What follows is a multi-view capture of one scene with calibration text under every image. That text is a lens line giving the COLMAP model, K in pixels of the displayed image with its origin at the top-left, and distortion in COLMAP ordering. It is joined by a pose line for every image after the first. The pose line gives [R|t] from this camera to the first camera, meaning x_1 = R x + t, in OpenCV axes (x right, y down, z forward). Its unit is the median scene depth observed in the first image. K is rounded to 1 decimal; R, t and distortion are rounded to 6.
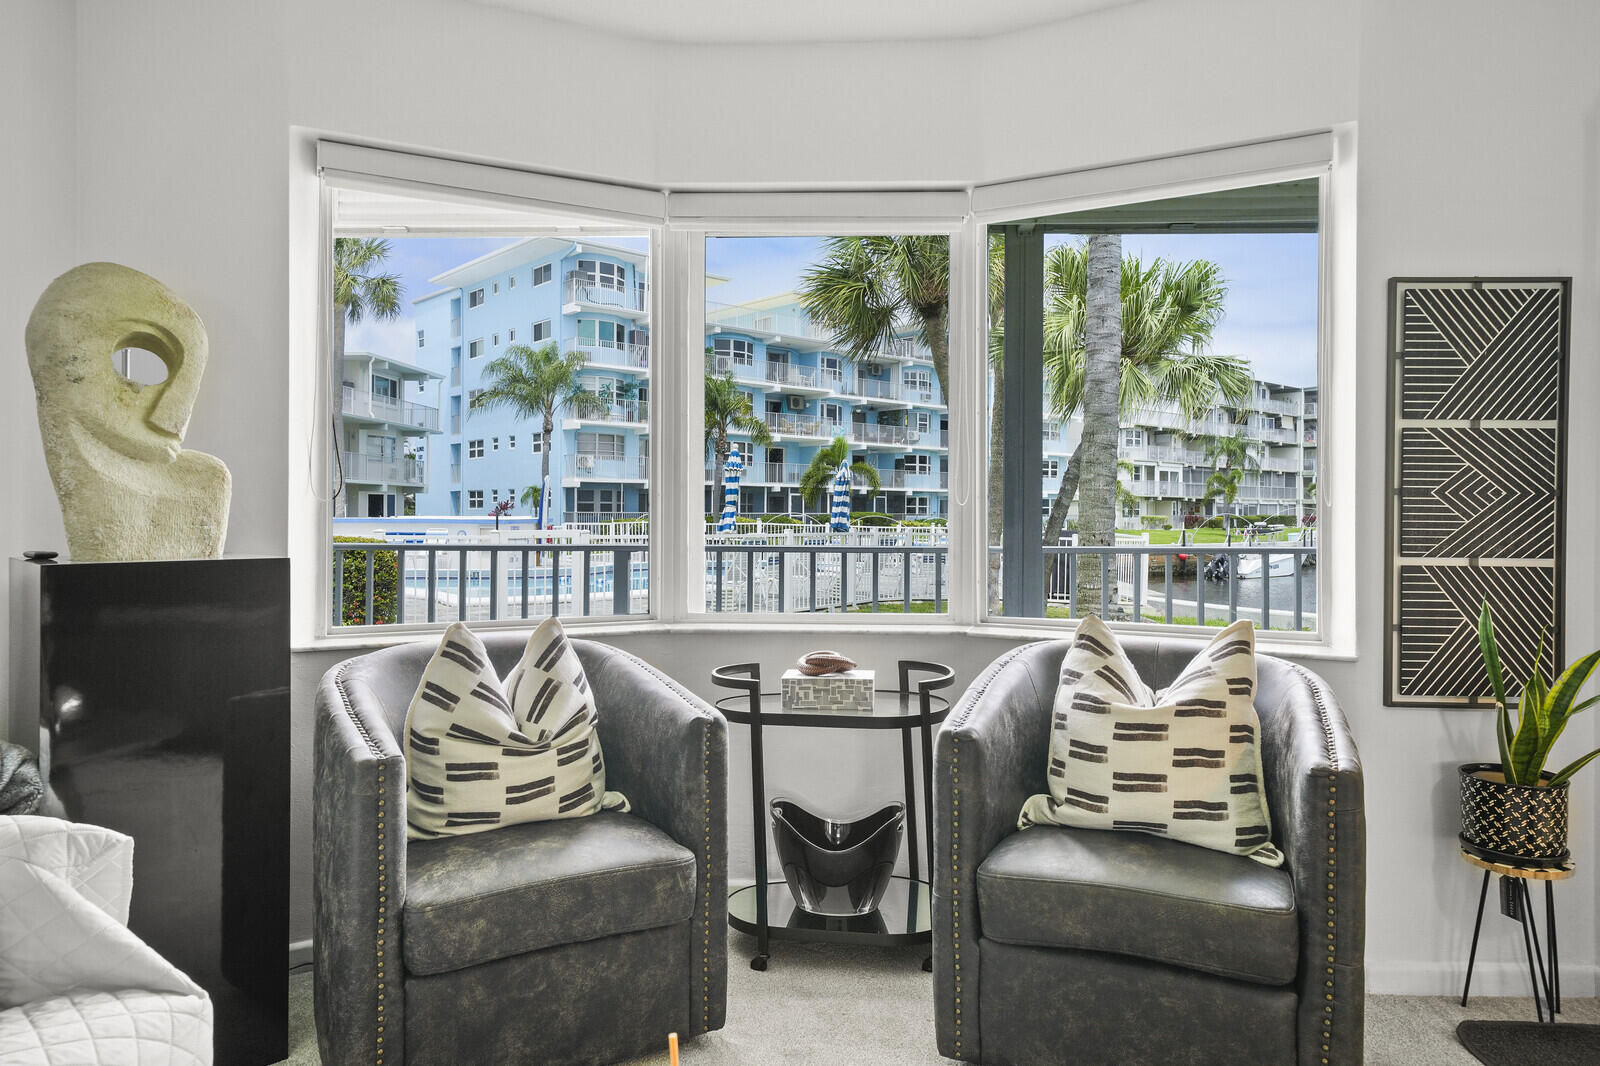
lens RADIAL K [[1036.7, 0, 791.1], [0, 1036.7, 510.7], [0, 0, 1]] dist [0.026599, -0.000433]
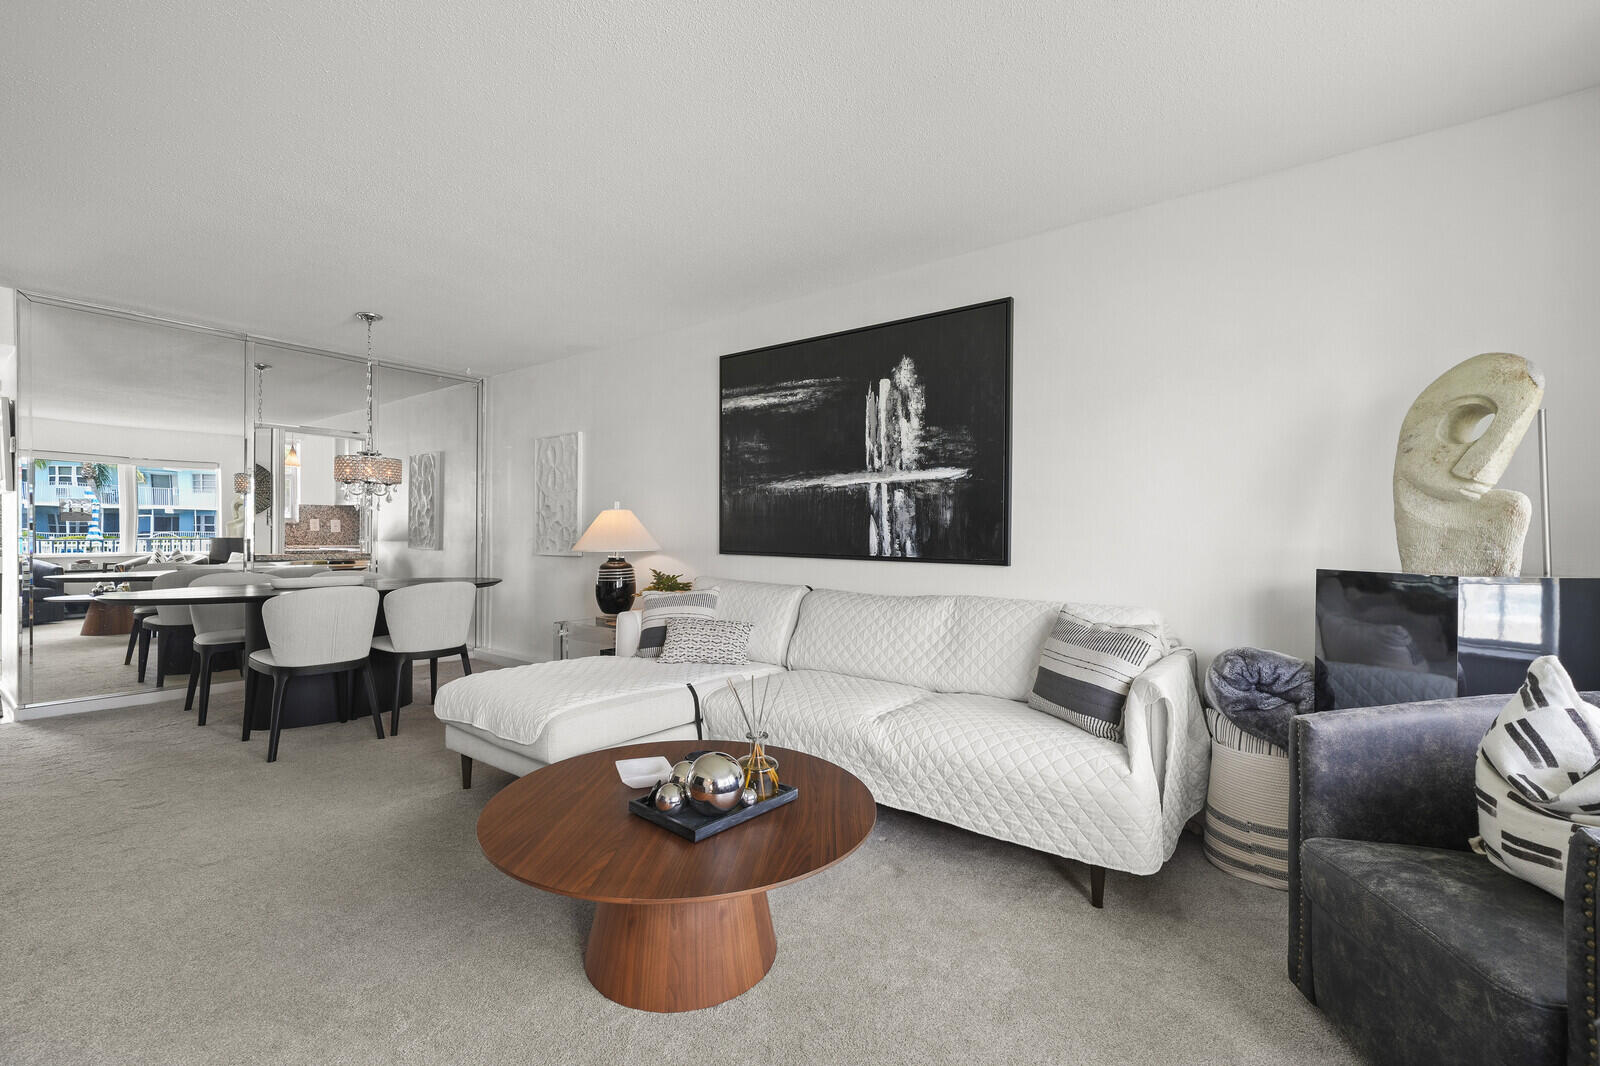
lens RADIAL K [[692.4, 0, 800.0], [0, 692.4, 533.0], [0, 0, 1]] dist [0.003124, 0.000138]
pose [[-0.601546, -0.007508, -0.798803, 0.519532], [-0.008034, 0.999962, -0.003348, 0.001308], [0.798798, 0.004404, -0.601584, 0.754104]]
